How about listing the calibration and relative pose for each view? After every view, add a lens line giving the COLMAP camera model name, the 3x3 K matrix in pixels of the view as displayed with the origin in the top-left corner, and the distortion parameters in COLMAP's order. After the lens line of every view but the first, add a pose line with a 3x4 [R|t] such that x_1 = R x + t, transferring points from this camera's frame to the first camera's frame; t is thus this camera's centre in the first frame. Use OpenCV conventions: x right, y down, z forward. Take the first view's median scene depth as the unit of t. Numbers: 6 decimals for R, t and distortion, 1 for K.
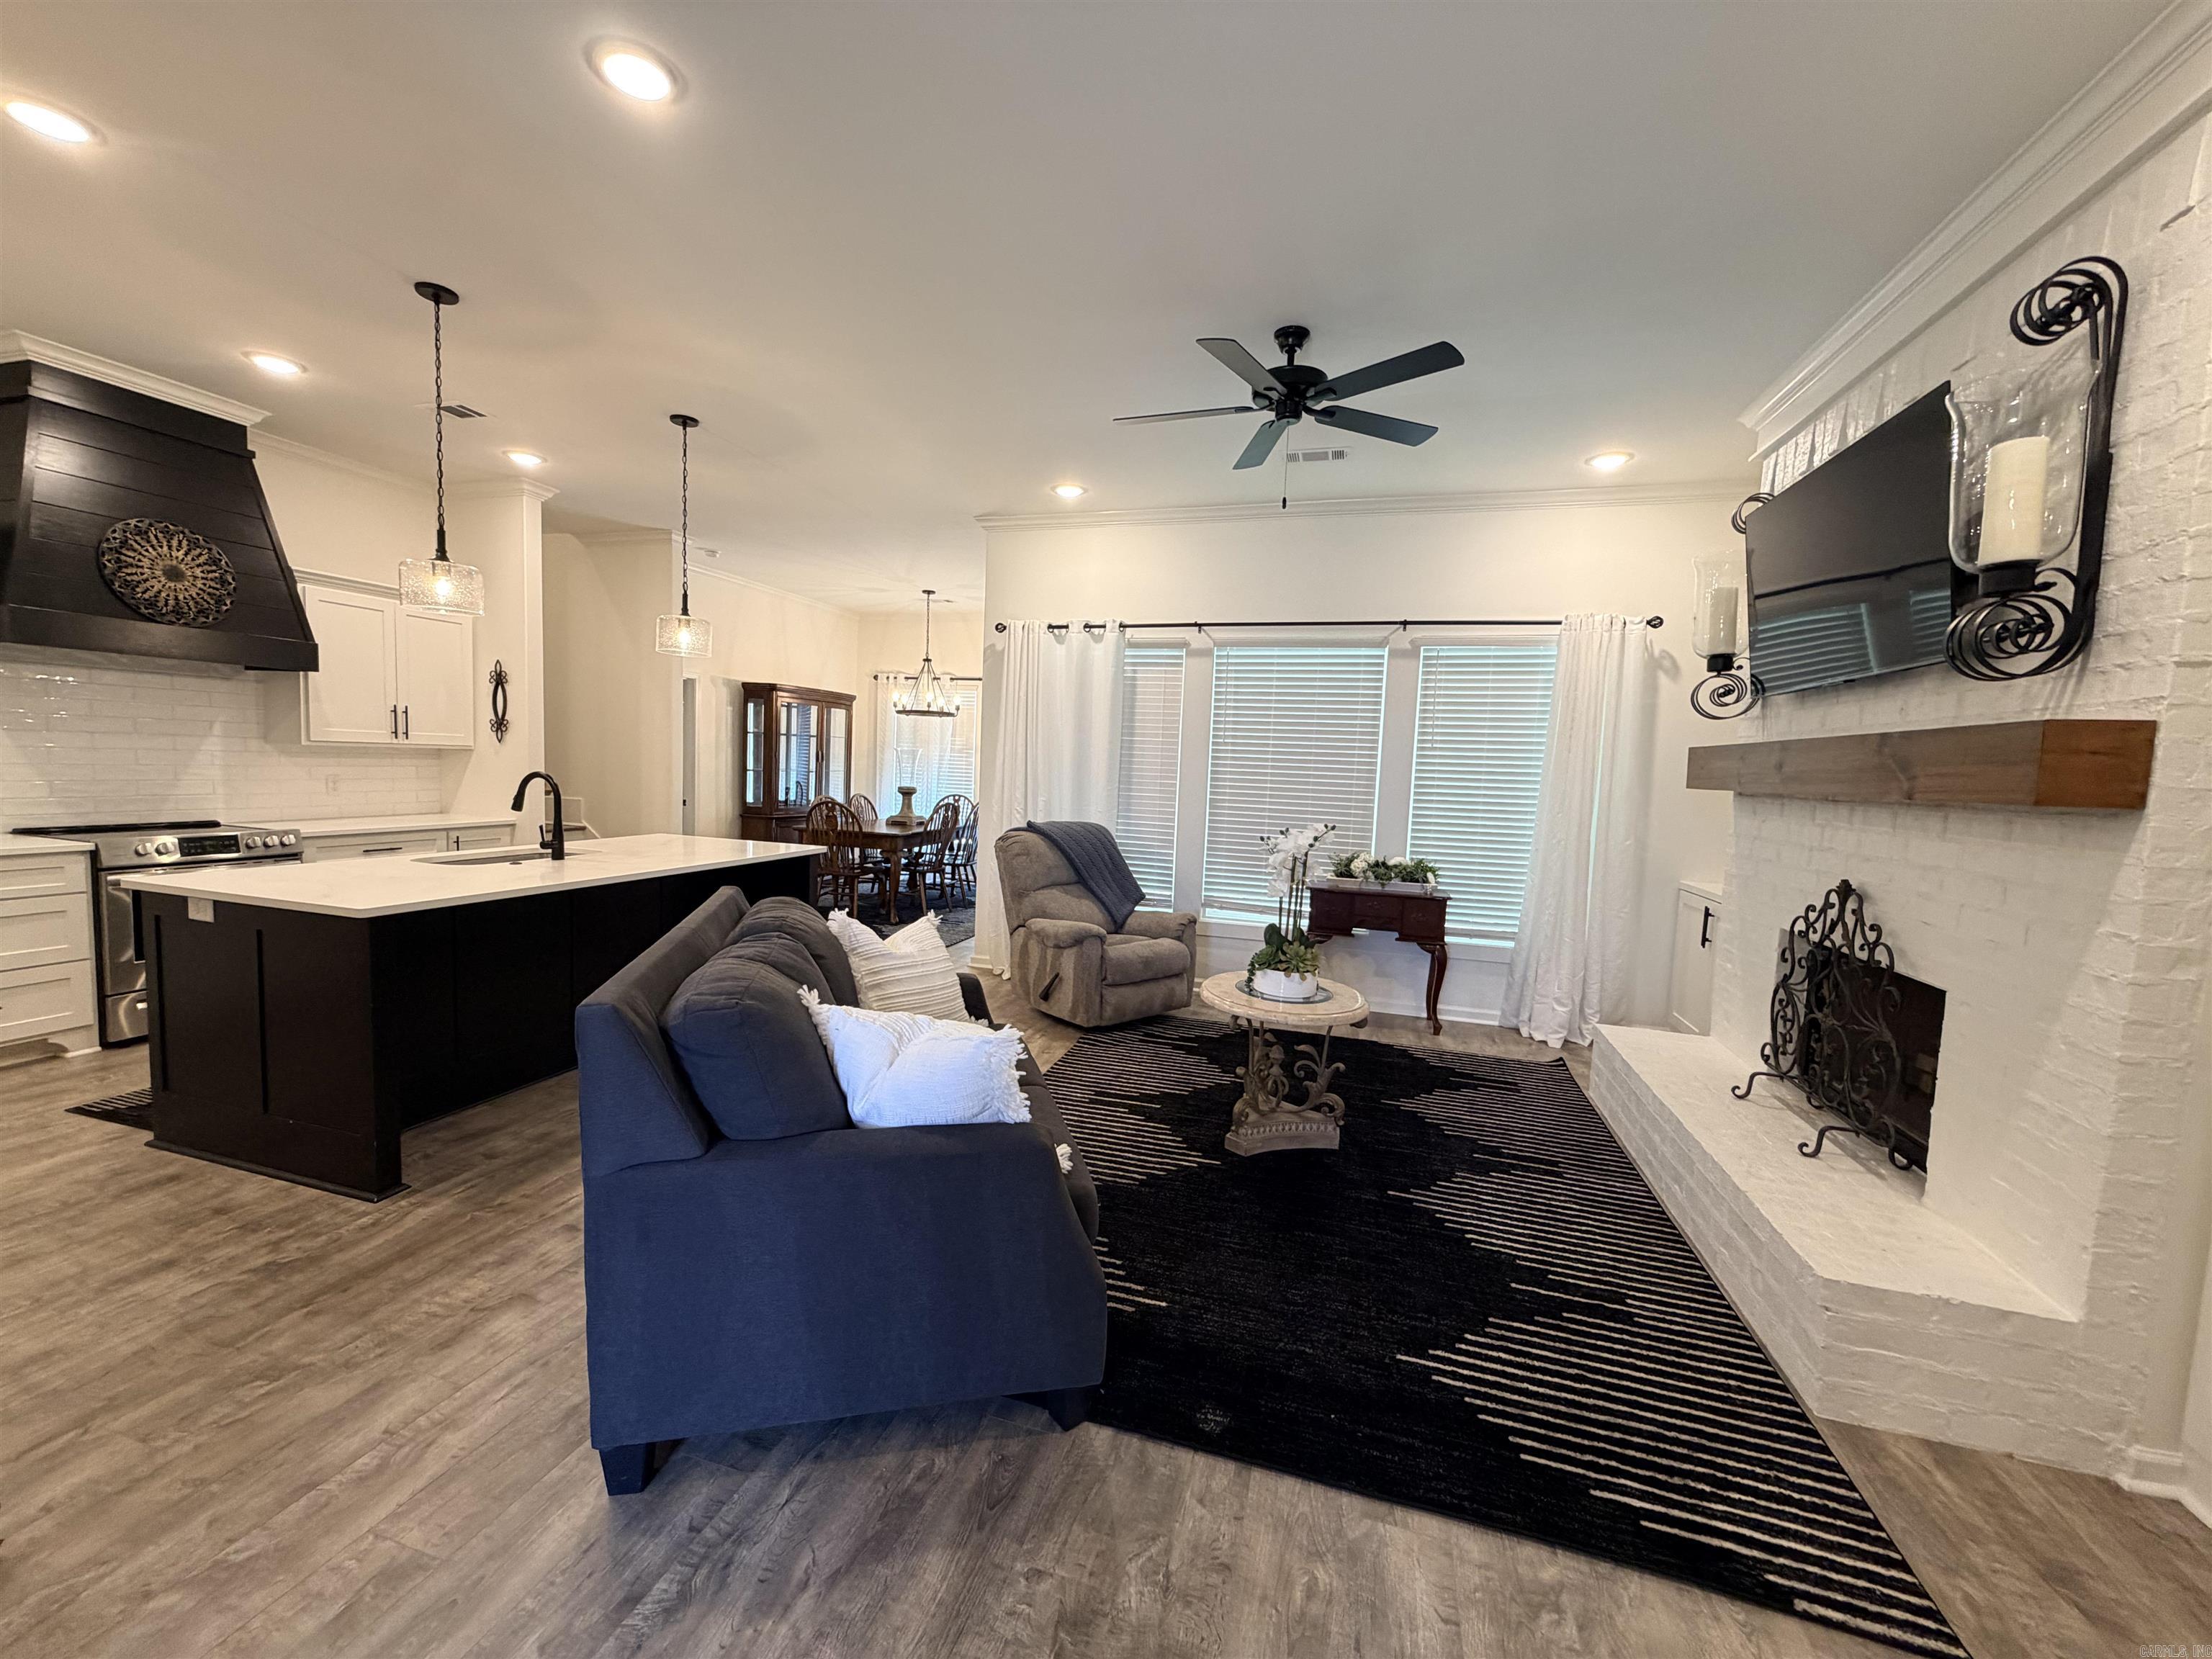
lens RADIAL K [[881.0, 0, 1100.1], [0, 881.0, 832.2], [0, 0, 1]] dist [-0.000126, 0.000155]
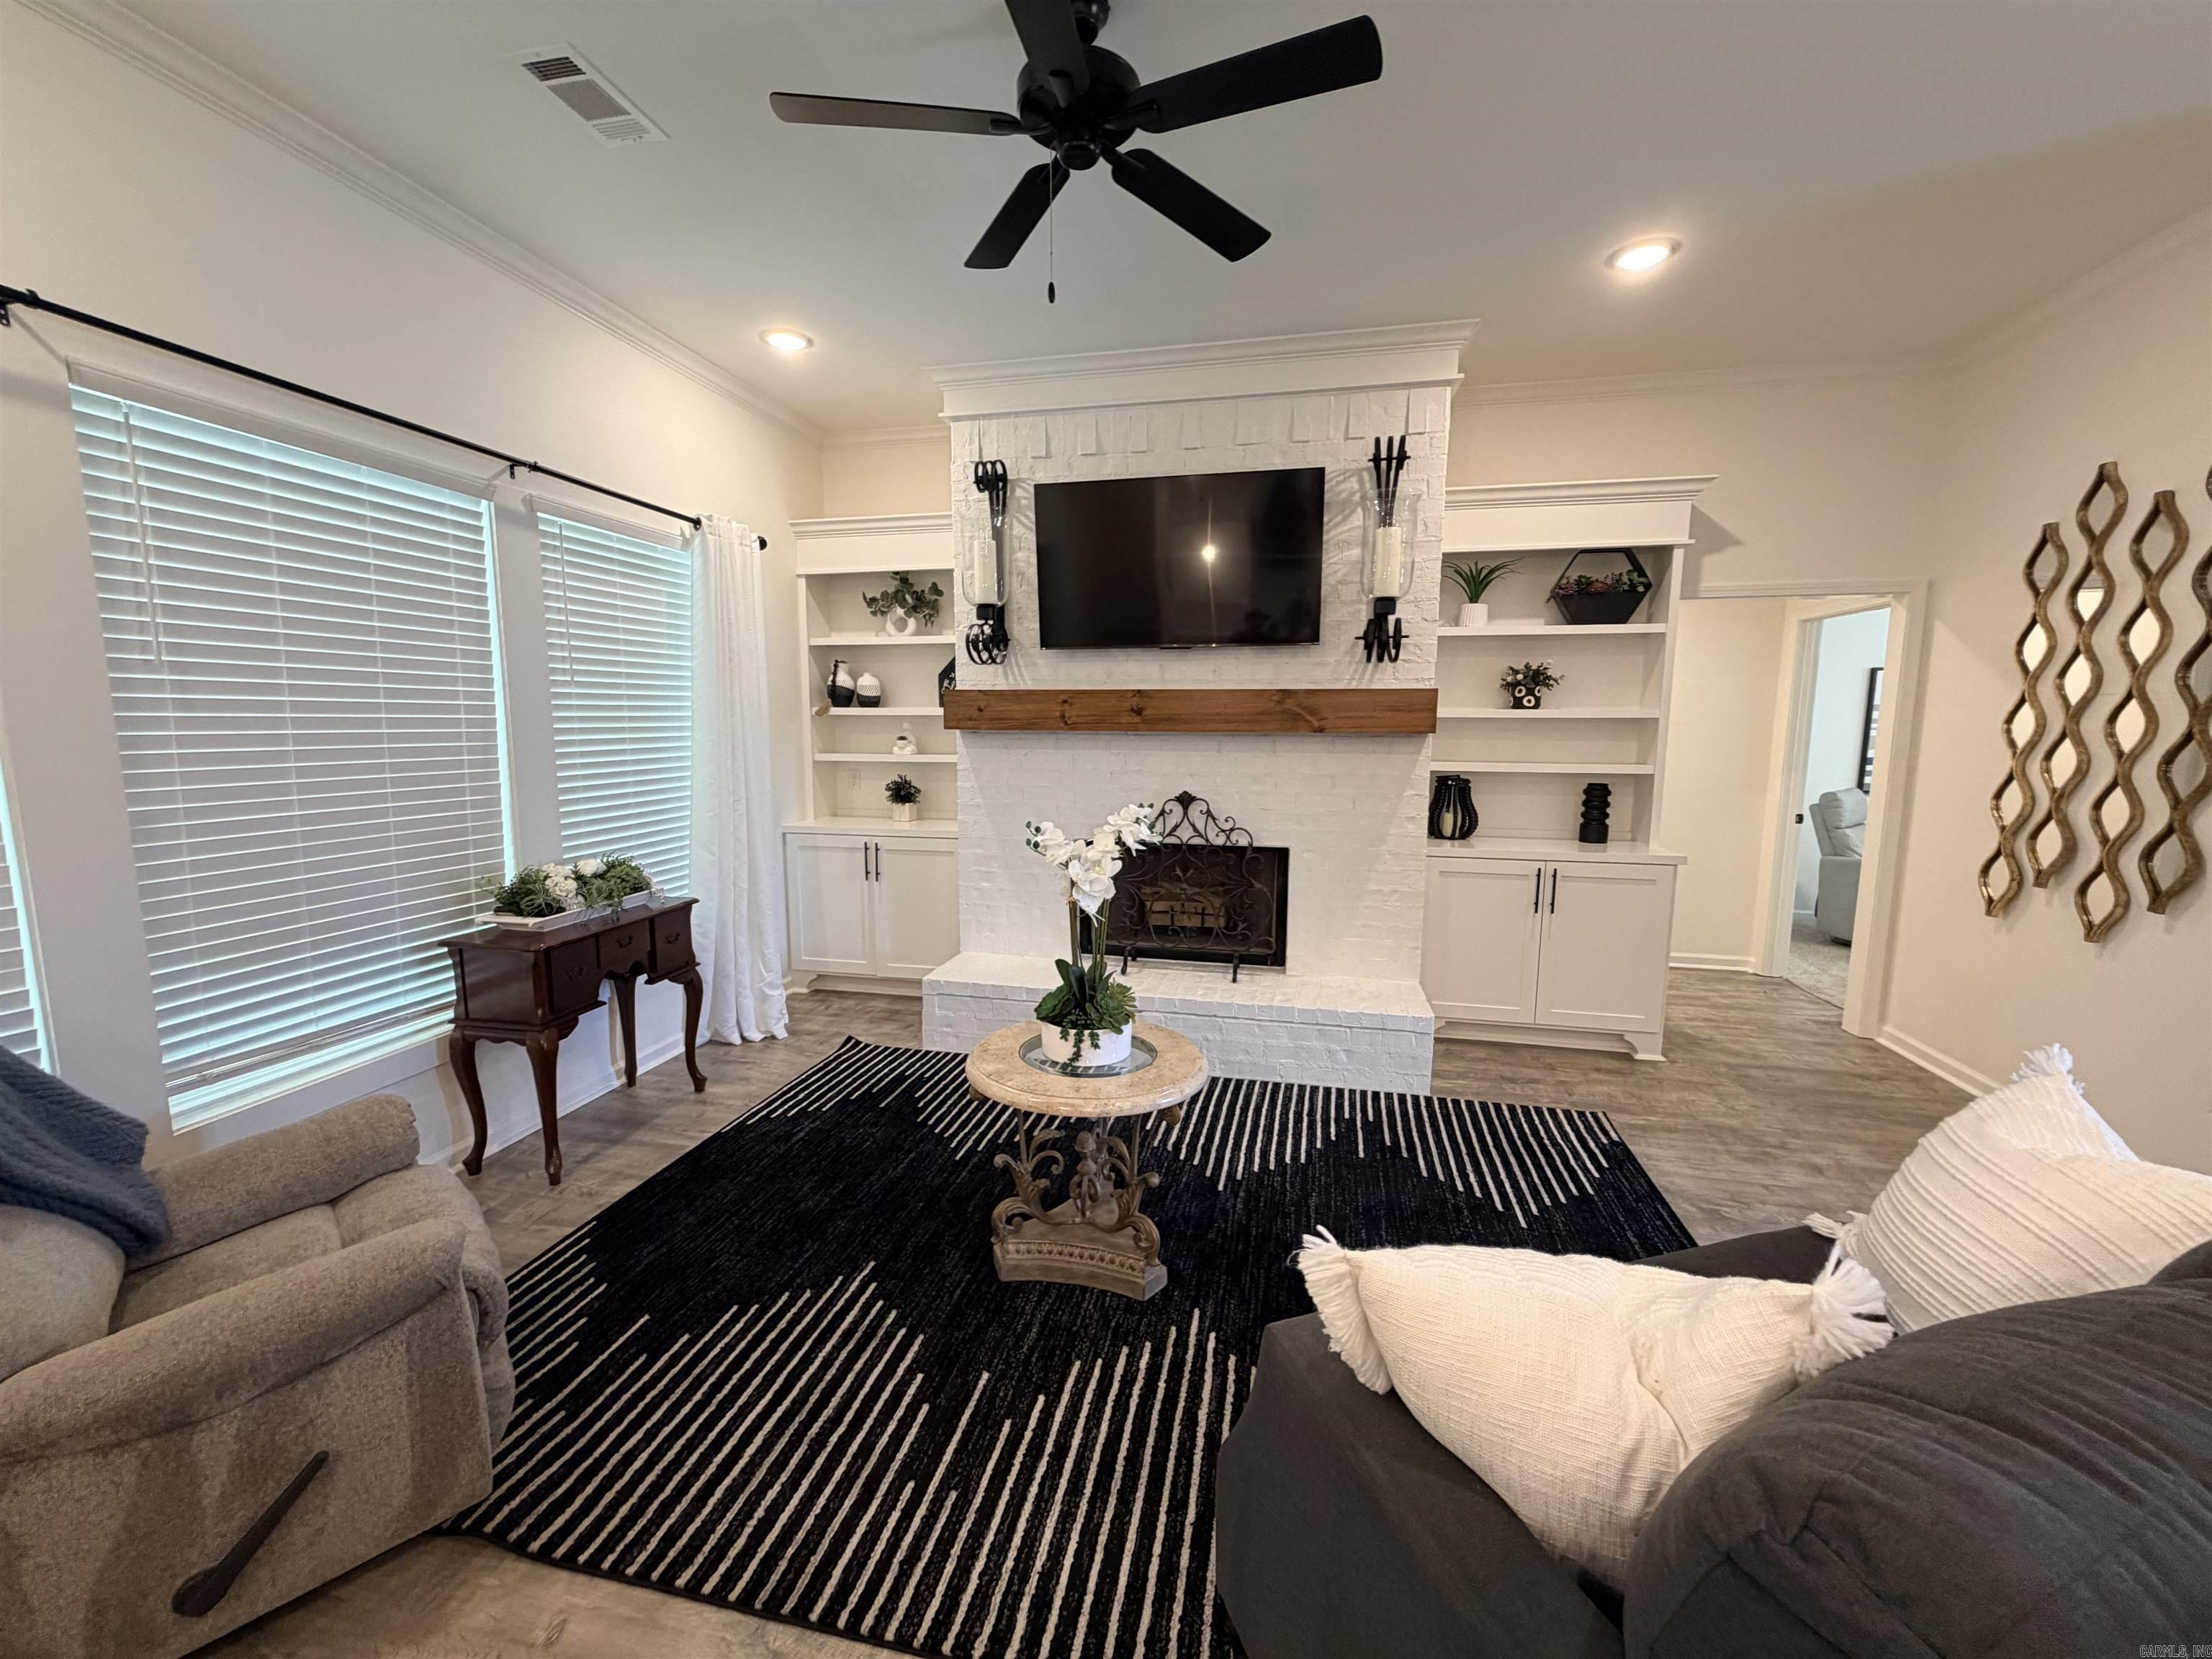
lens RADIAL K [[881.0, 0, 1099.4], [0, 881.0, 834.3], [0, 0, 1]] dist [-0.000126, 0.000155]
pose [[-0.070514, -0.166491, 0.983518, -0.450199], [0.070313, 0.982691, 0.171392, -0.107949], [-0.995030, 0.081239, -0.057587, 1.026879]]
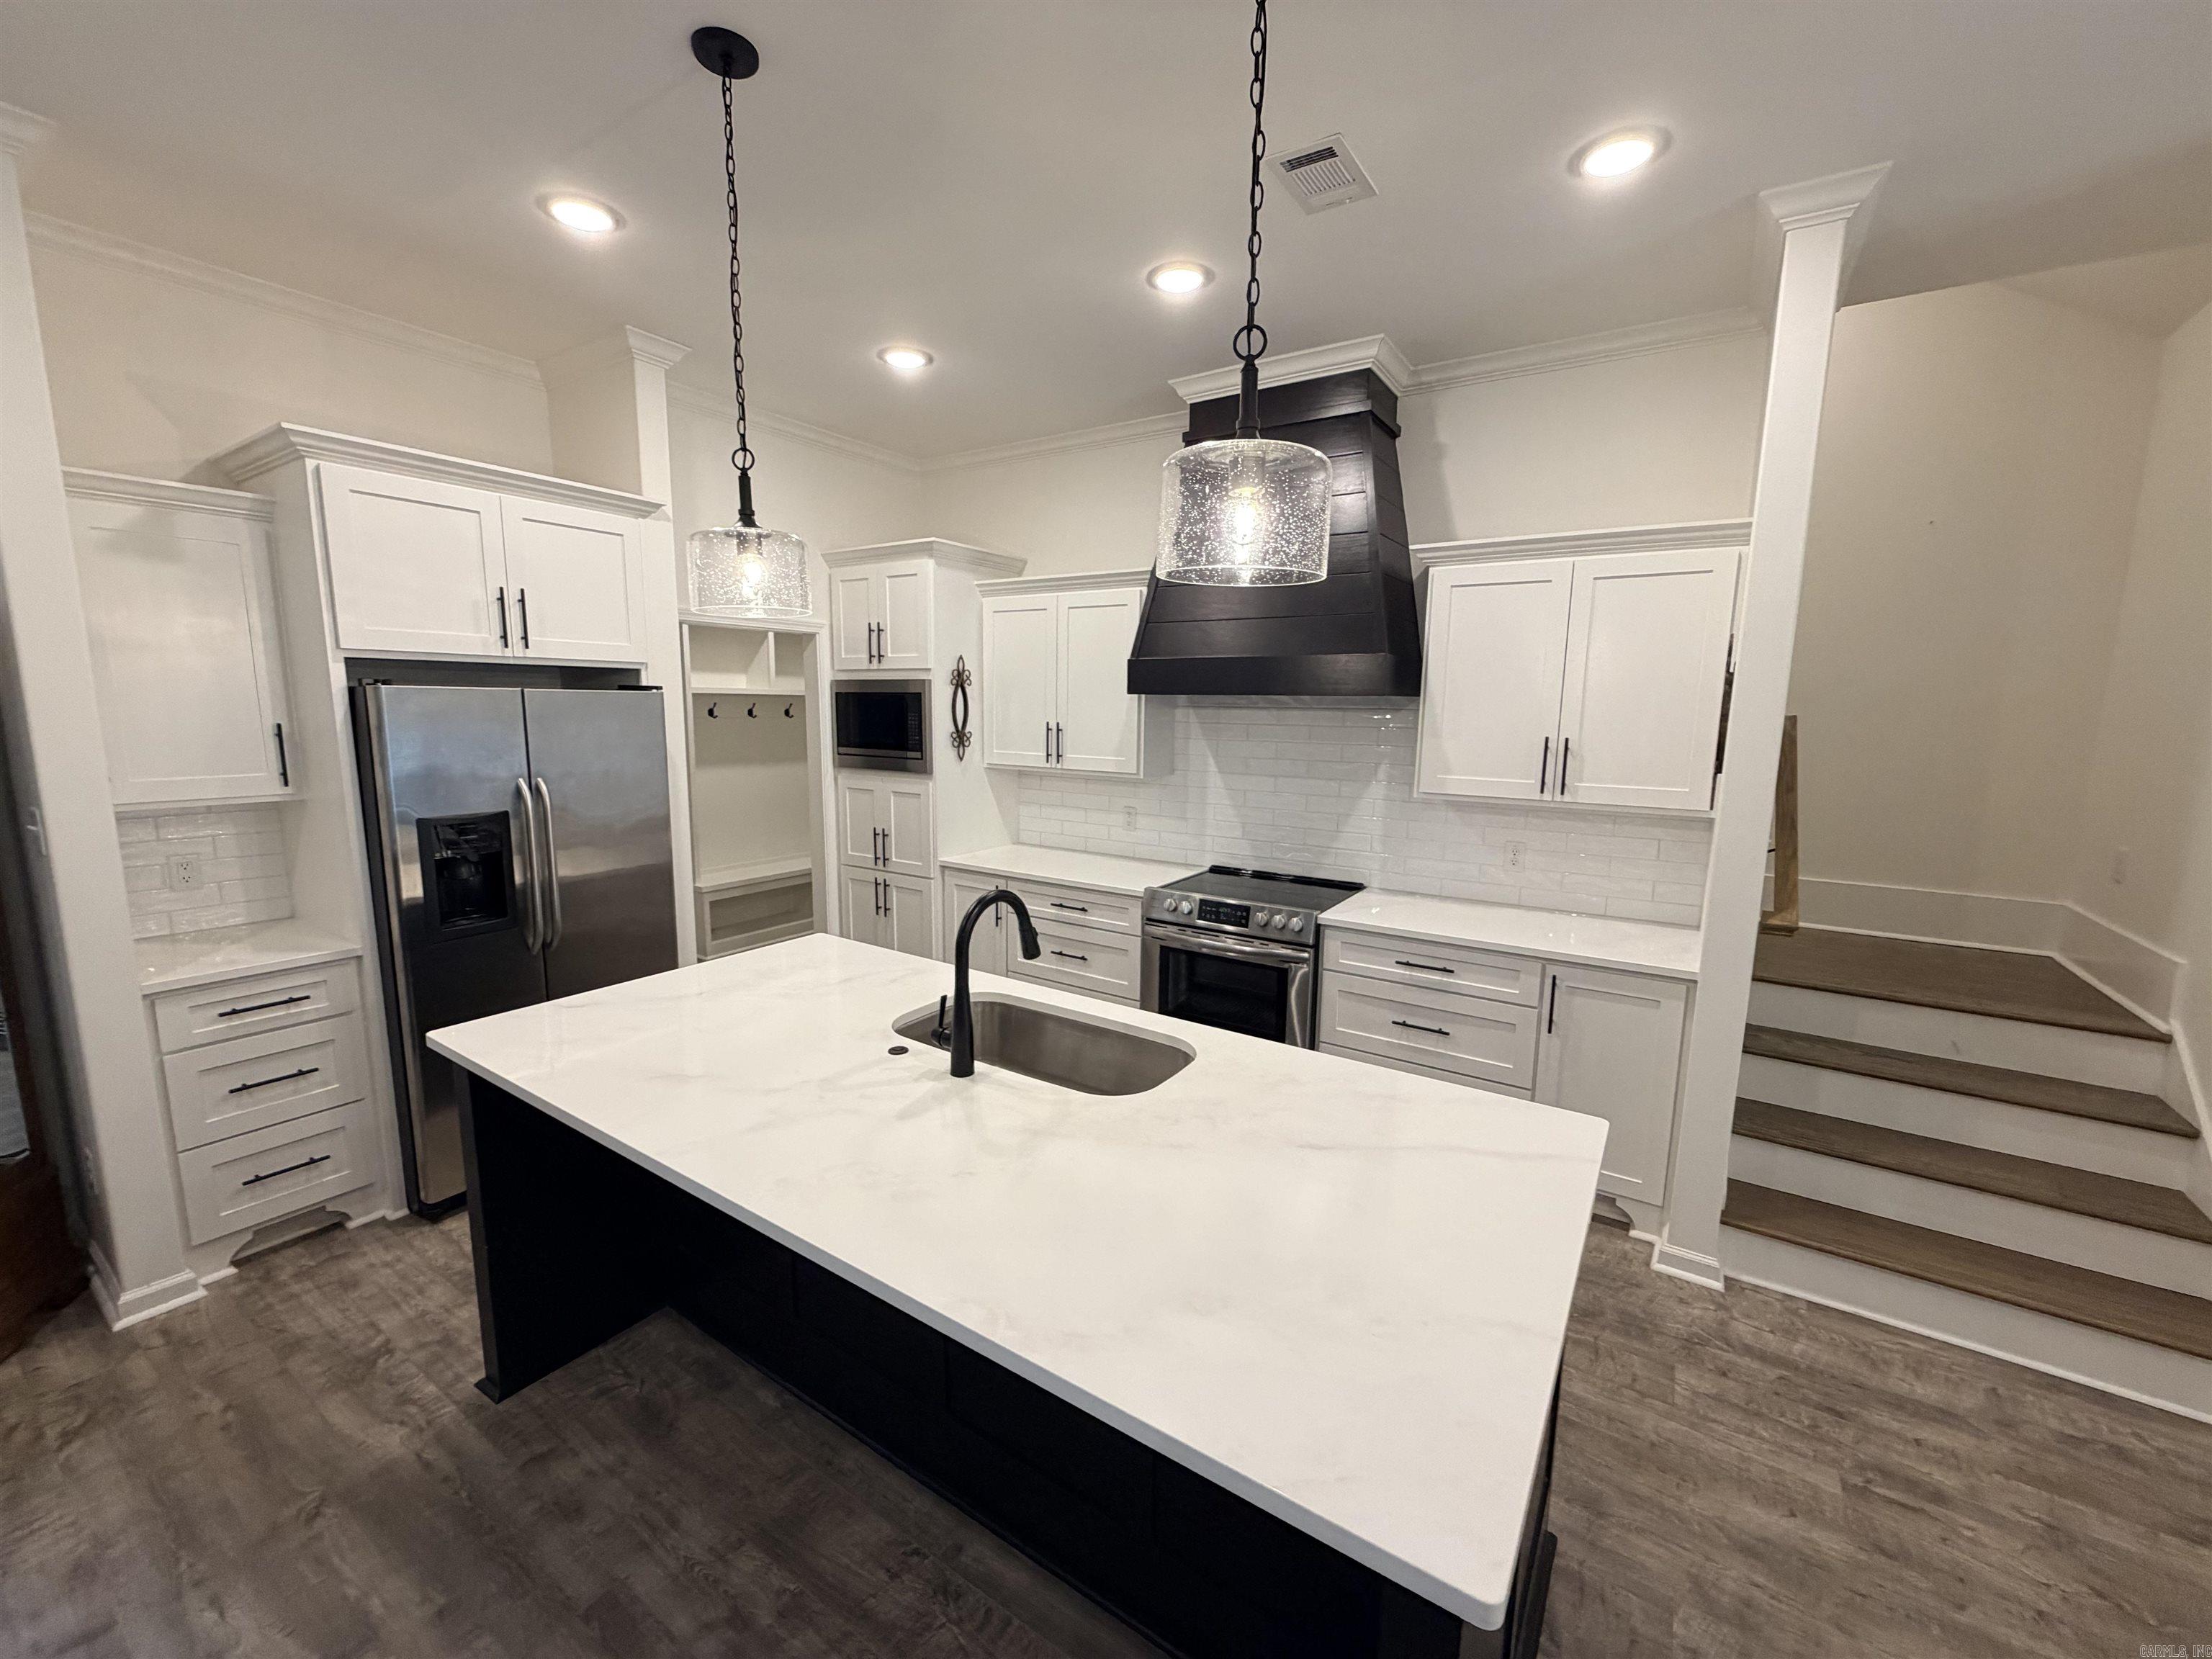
lens RADIAL K [[881.0, 0, 1100.6], [0, 881.0, 835.5], [0, 0, 1]] dist [-0.000126, 0.000155]
pose [[-0.290297, 0.098713, -0.951831, -0.214282], [-0.100389, 0.986035, 0.132878, -0.198077], [0.951656, 0.134128, -0.276334, 1.375273]]
